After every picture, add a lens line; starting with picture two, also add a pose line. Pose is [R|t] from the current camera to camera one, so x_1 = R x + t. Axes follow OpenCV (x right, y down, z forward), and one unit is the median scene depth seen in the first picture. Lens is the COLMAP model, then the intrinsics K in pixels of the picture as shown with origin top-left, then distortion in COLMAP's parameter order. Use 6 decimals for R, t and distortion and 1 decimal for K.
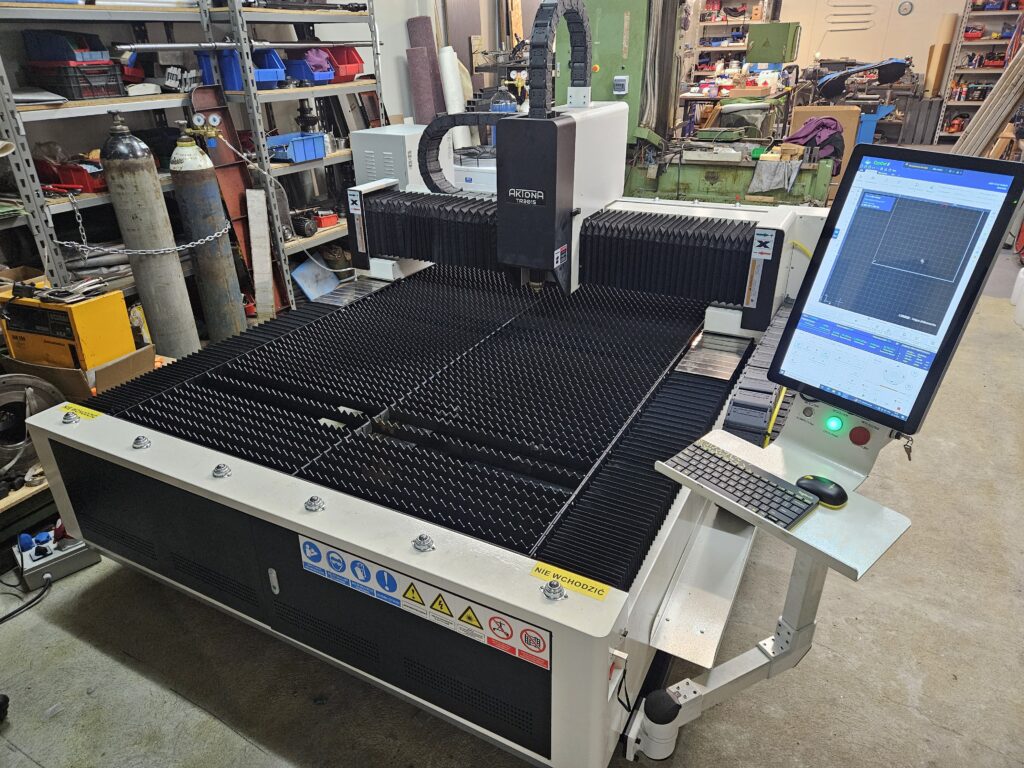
lens RADIAL K [[669.8, 0, 505.2], [0, 669.8, 383.5], [0, 0, 1]] dist [0.065872, -0.053996]
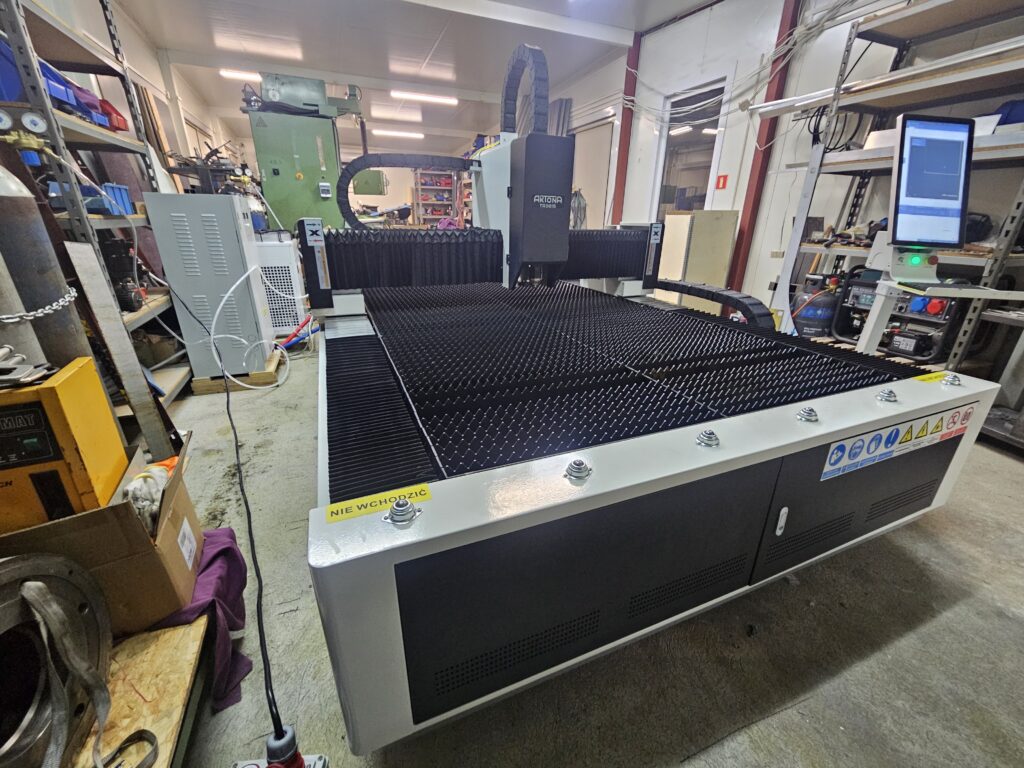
lens RADIAL K [[418.8, 0, 513.0], [0, 418.8, 387.8], [0, 0, 1]] dist [-0.002869, -0.000739]
pose [[0.625613, -0.266241, 0.733297, -0.531773], [0.324756, 0.943527, 0.065505, -0.021411], [-0.709325, 0.197162, 0.676746, 0.474459]]
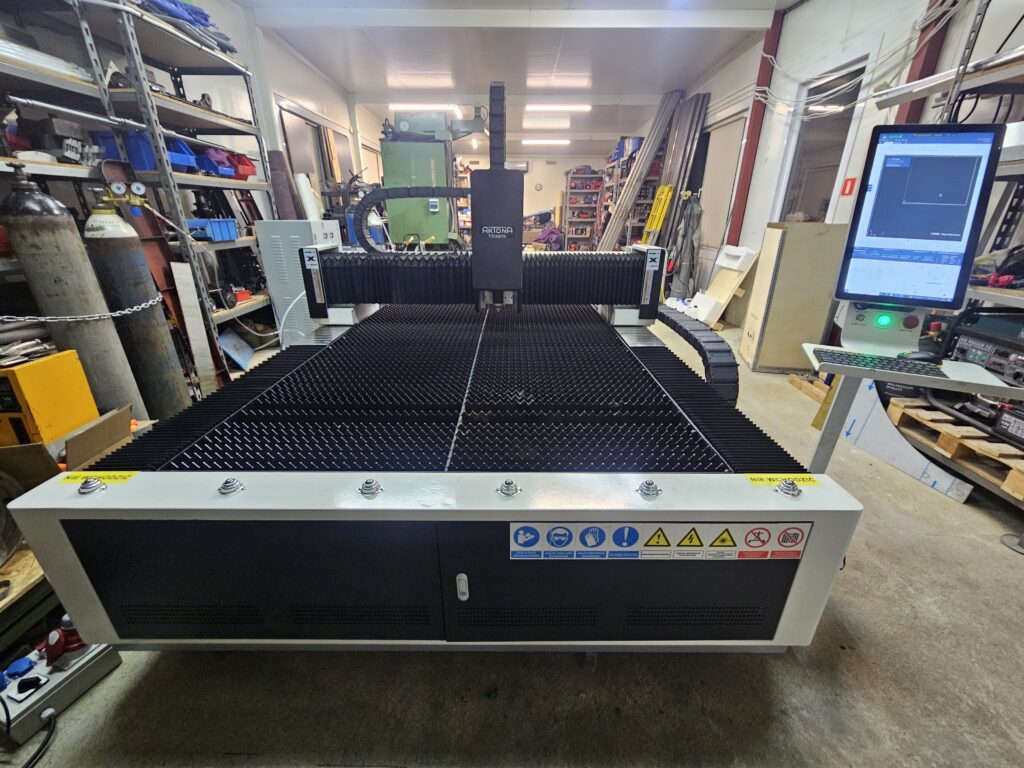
lens RADIAL K [[417.0, 0, 512.4], [0, 417.0, 389.1], [0, 0, 1]] dist [-0.001703, -0.000247]
pose [[0.880521, -0.162871, 0.445146, -0.276515], [0.193750, 0.980747, -0.024410, 0.031360], [-0.432600, 0.107741, 0.895125, 0.247723]]
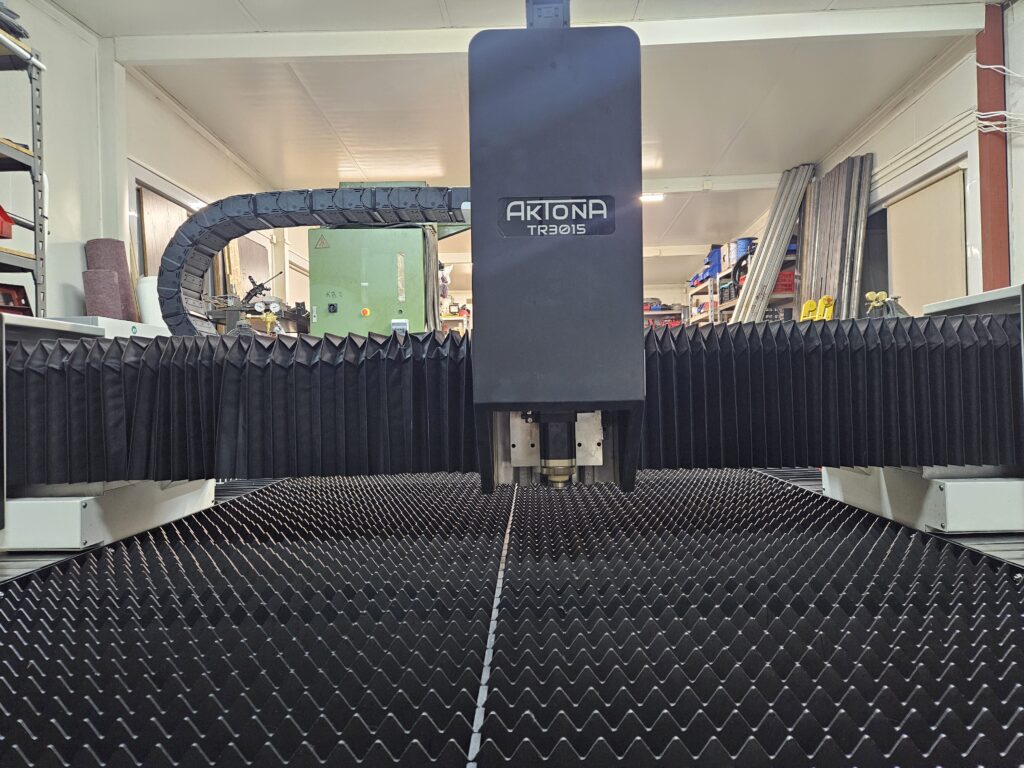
lens RADIAL K [[681.7, 0, 512.0], [0, 681.7, 384.0], [0, 0, 1]] dist [0.072301, -0.055424]
pose [[0.893375, 0.003352, 0.449299, -0.133357], [0.207032, 0.884421, -0.418255, -0.028801], [-0.398772, 0.466678, 0.789426, 0.597731]]
